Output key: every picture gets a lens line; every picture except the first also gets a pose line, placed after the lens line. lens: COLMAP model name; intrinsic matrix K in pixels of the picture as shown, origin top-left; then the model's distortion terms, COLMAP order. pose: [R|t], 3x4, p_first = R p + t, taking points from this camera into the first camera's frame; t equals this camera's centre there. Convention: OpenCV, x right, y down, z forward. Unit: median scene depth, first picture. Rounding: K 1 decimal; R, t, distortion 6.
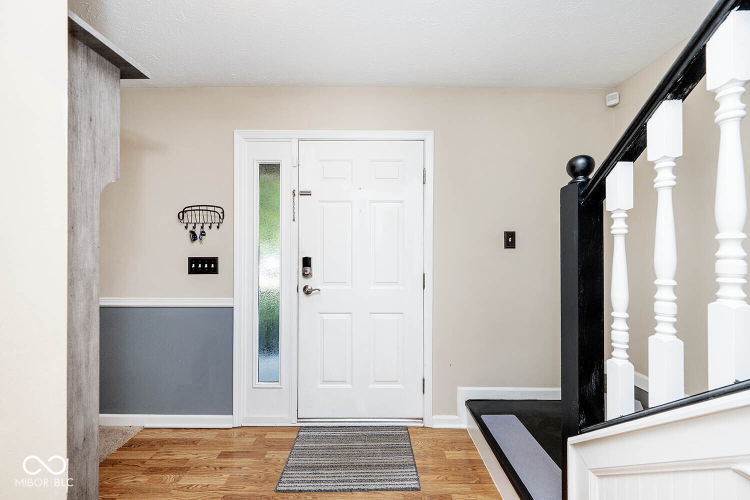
lens RADIAL K [[295.5, 0, 377.0], [0, 295.5, 250.7], [0, 0, 1]] dist [0.000278, 0.000189]
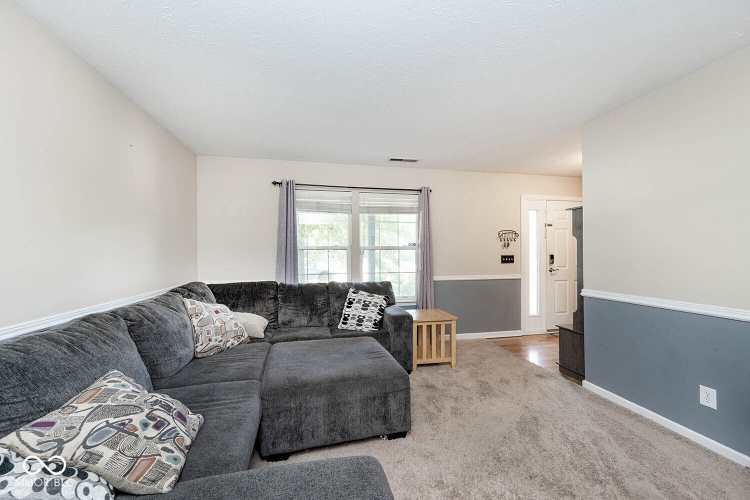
lens RADIAL K [[295.5, 0, 377.7], [0, 295.5, 245.7], [0, 0, 1]] dist [0.000278, 0.000189]
pose [[0.982896, -0.000189, 0.184163, -1.884377], [0.002466, 0.999923, -0.012135, -0.022018], [-0.184147, 0.012382, 0.982821, -0.893258]]
